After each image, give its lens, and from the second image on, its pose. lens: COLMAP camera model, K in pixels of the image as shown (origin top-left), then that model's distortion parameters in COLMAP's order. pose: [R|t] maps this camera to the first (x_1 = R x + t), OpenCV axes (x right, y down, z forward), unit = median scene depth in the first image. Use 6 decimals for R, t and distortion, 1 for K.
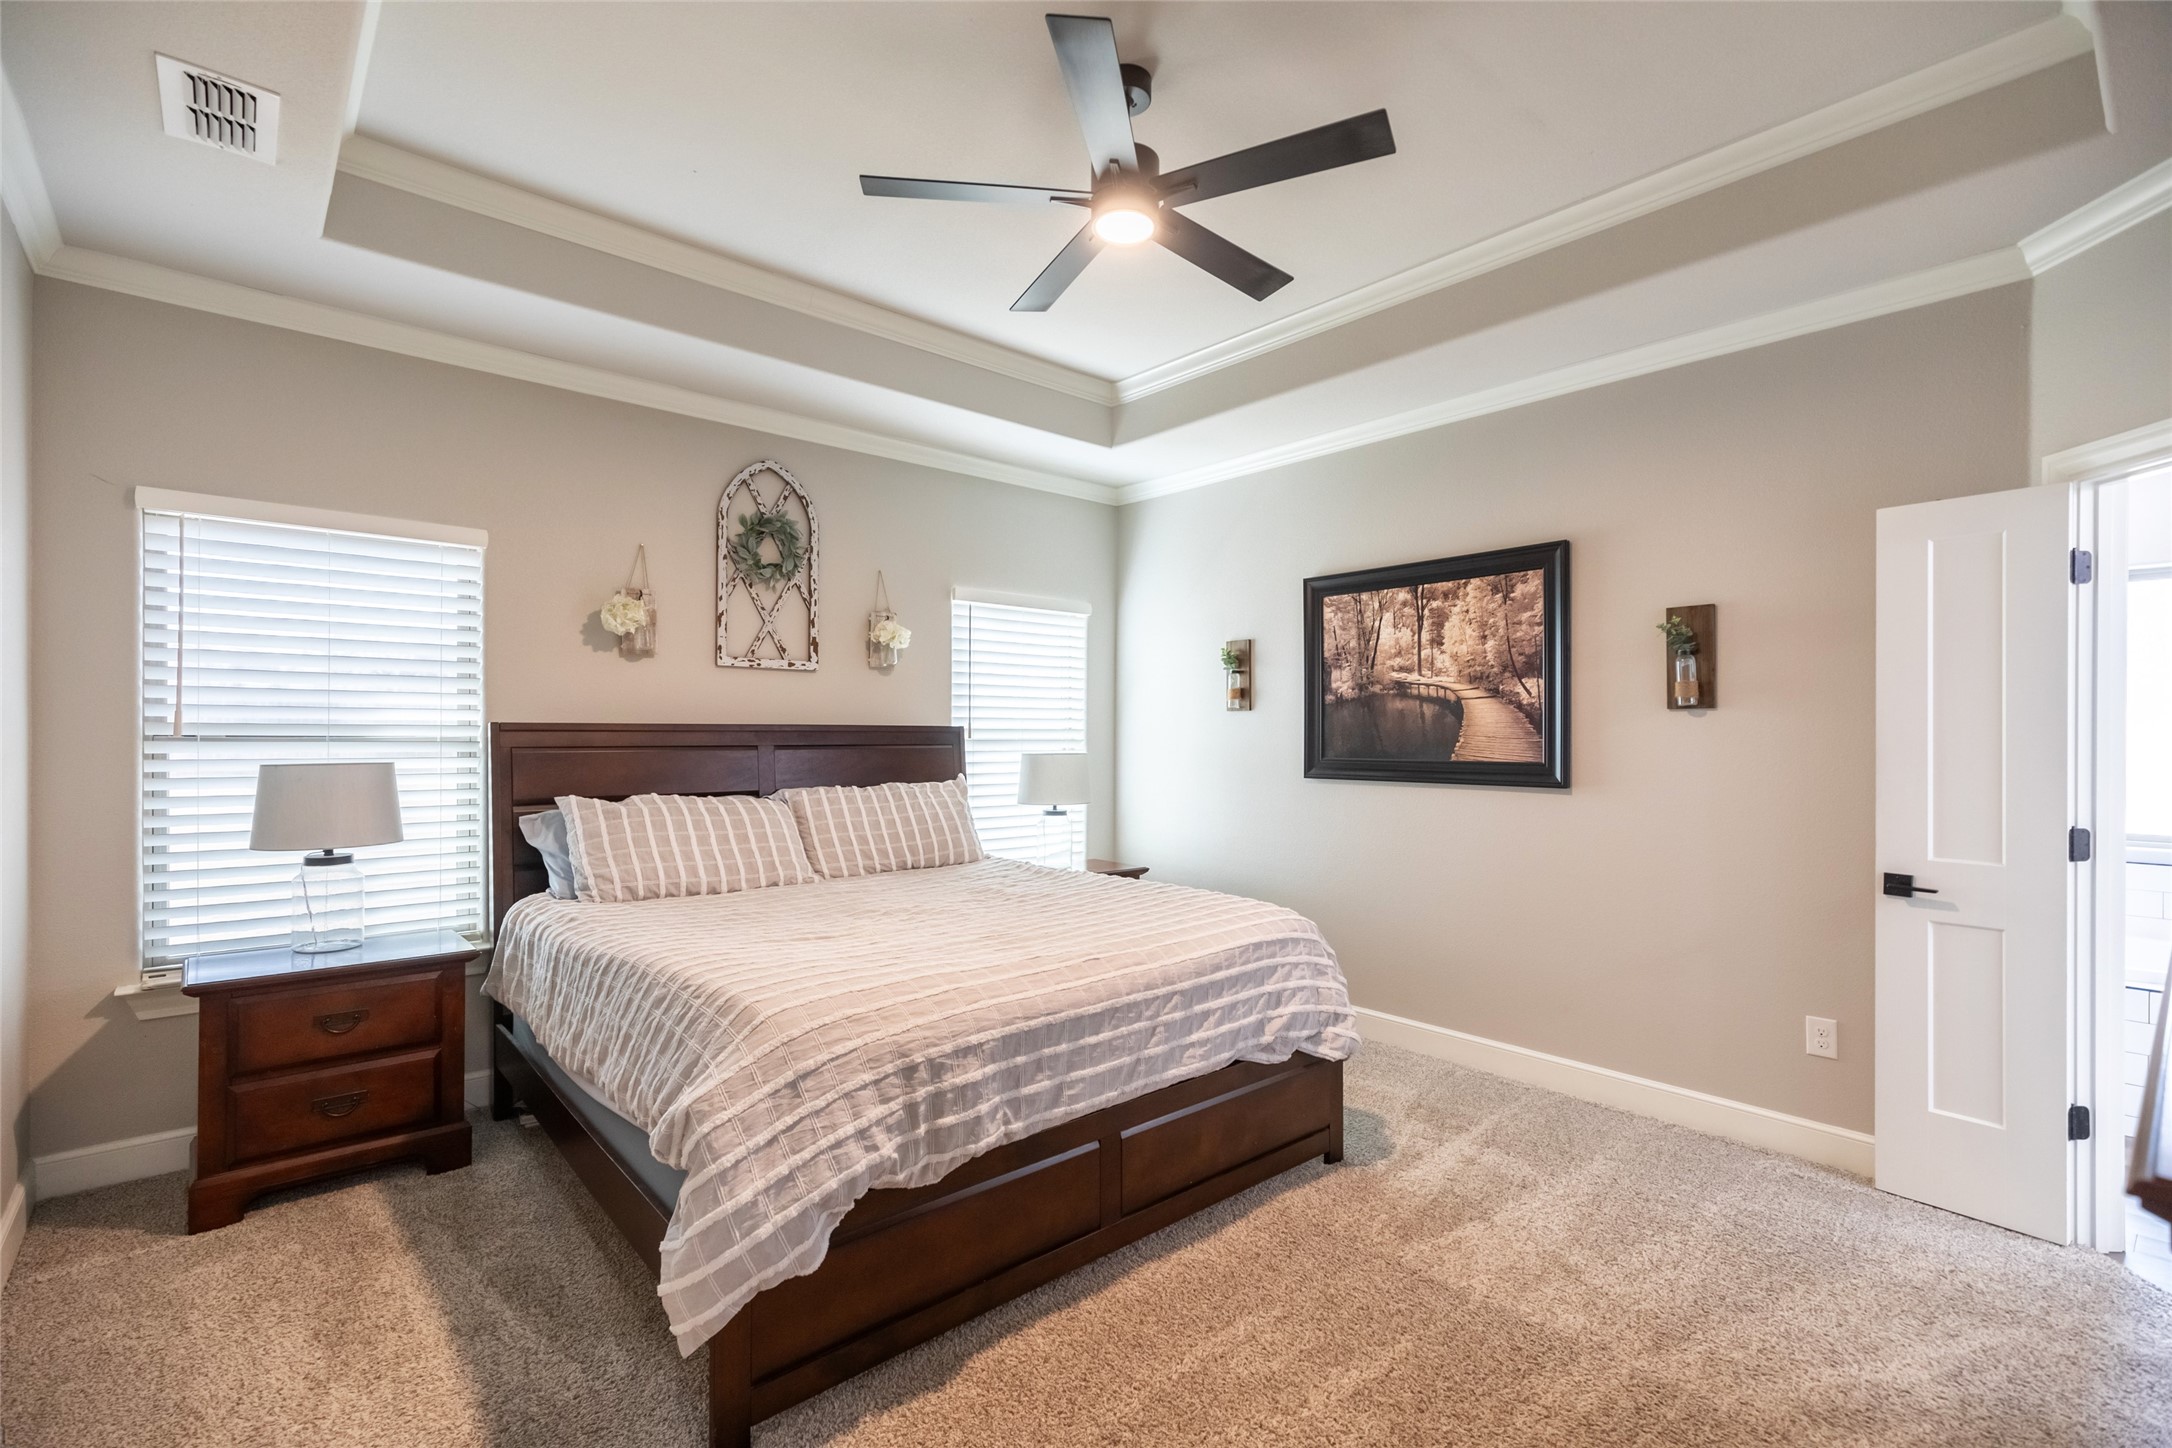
lens RADIAL K [[986.2, 0, 1084.7], [0, 986.2, 731.4], [0, 0, 1]] dist [0.002417, 0.000421]
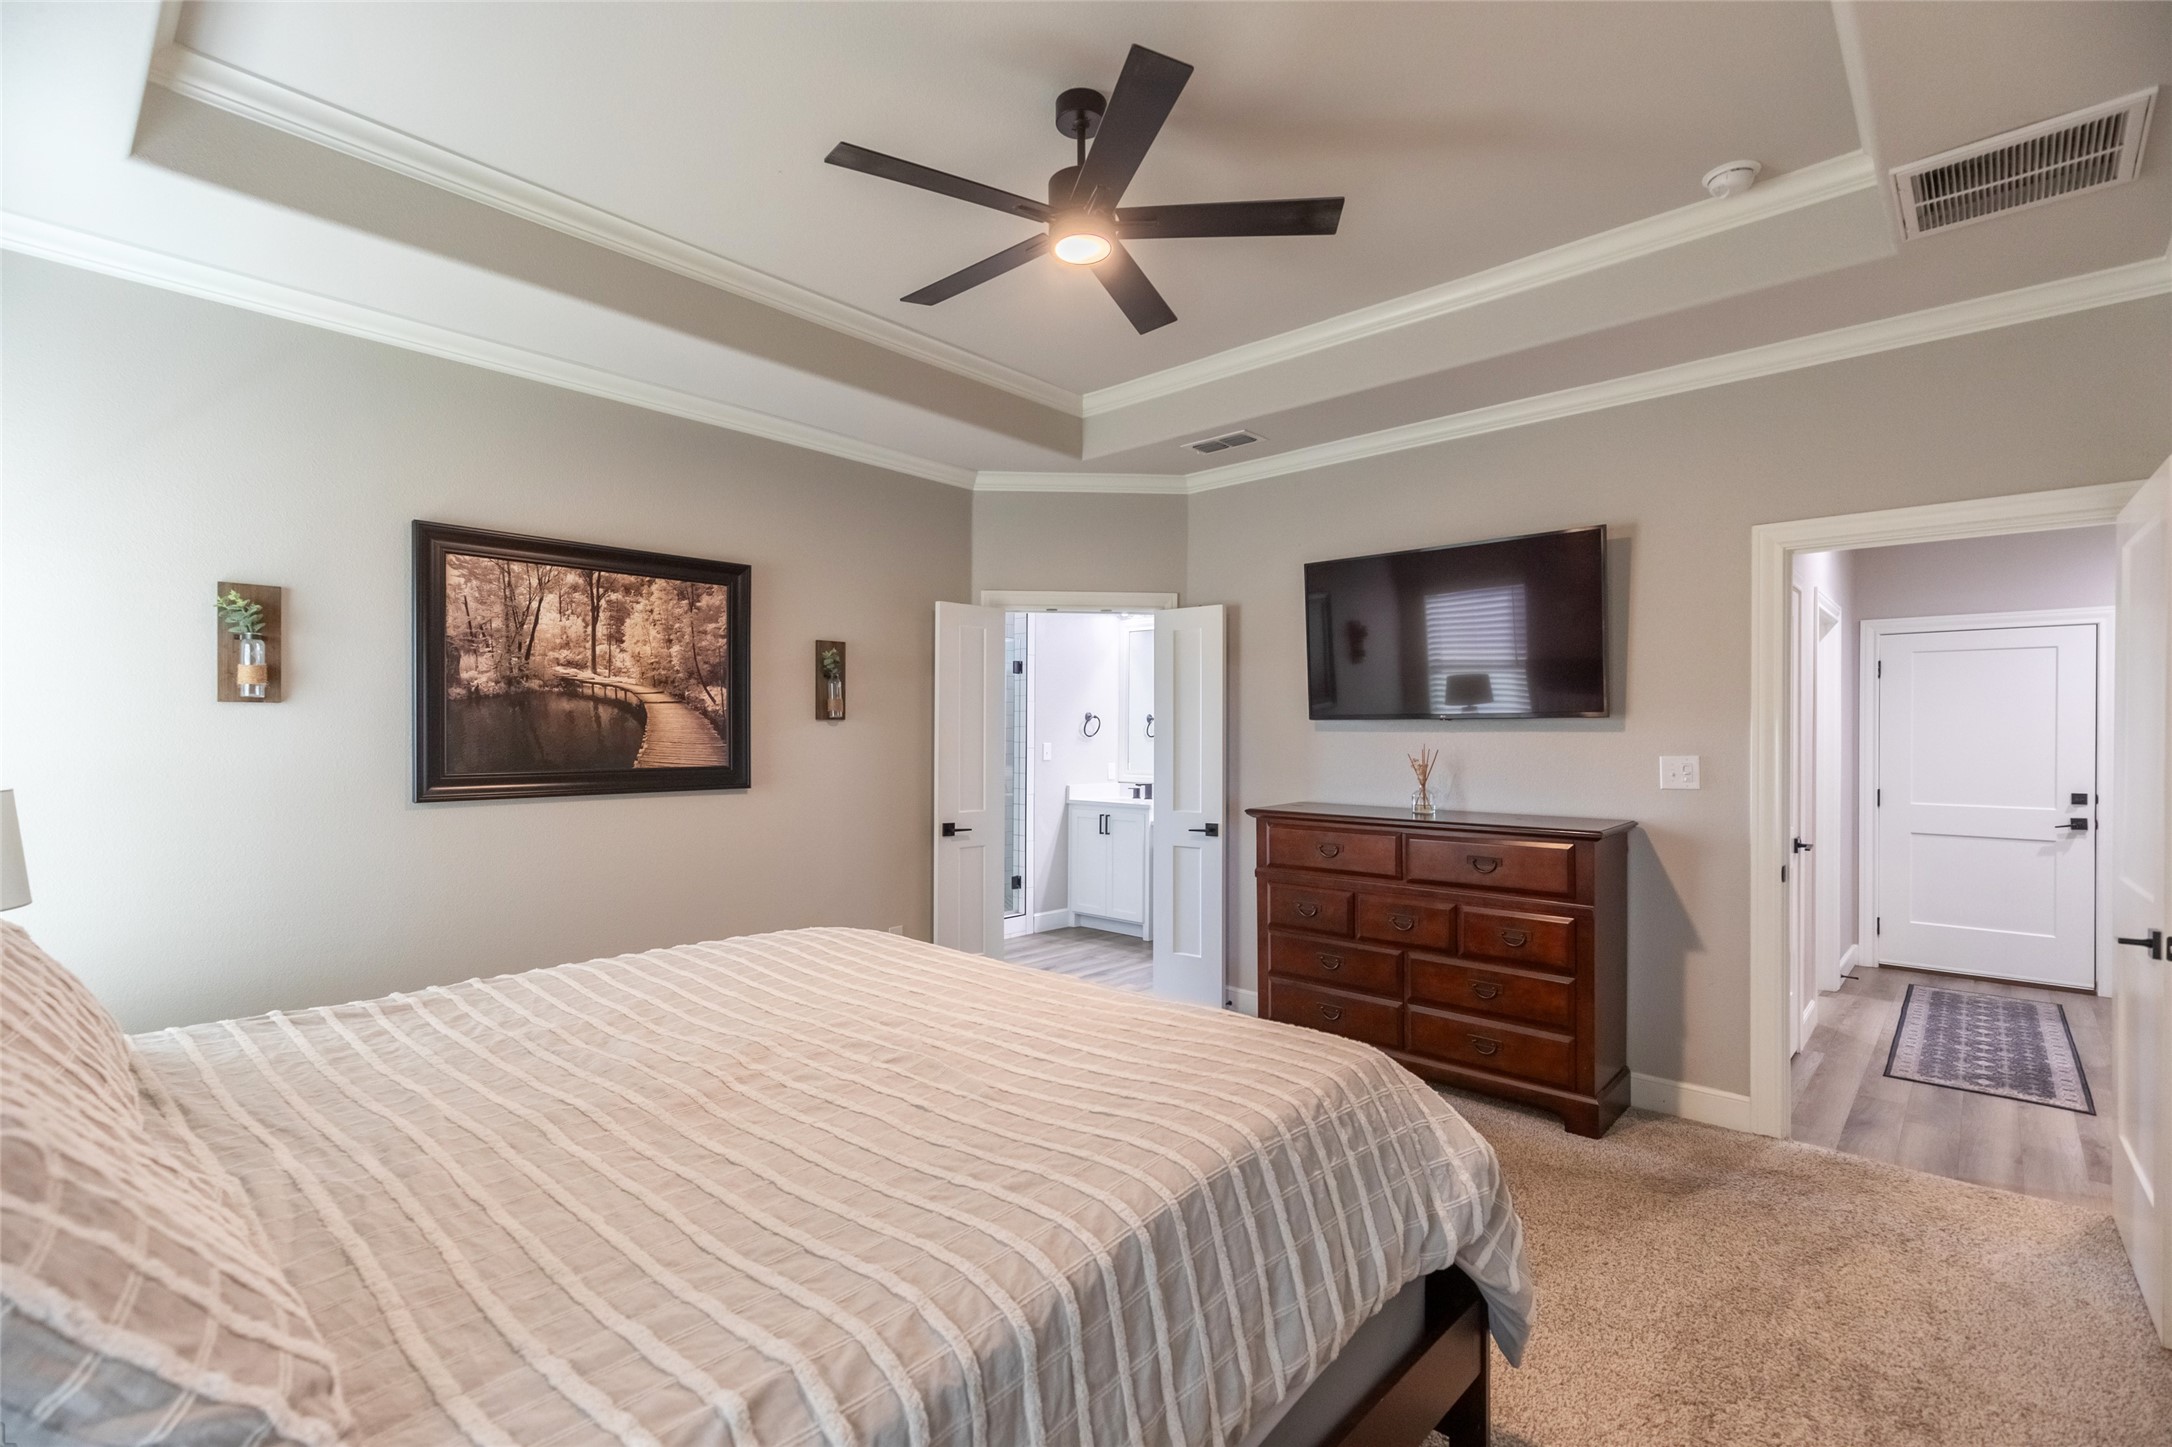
lens RADIAL K [[986.2, 0, 1082.4], [0, 986.2, 730.8], [0, 0, 1]] dist [0.002417, 0.000421]
pose [[-0.122768, -0.003729, 0.992428, -0.594021], [-0.011063, 0.999936, 0.002389, -0.012312], [-0.992374, -0.010686, -0.122801, 0.679173]]
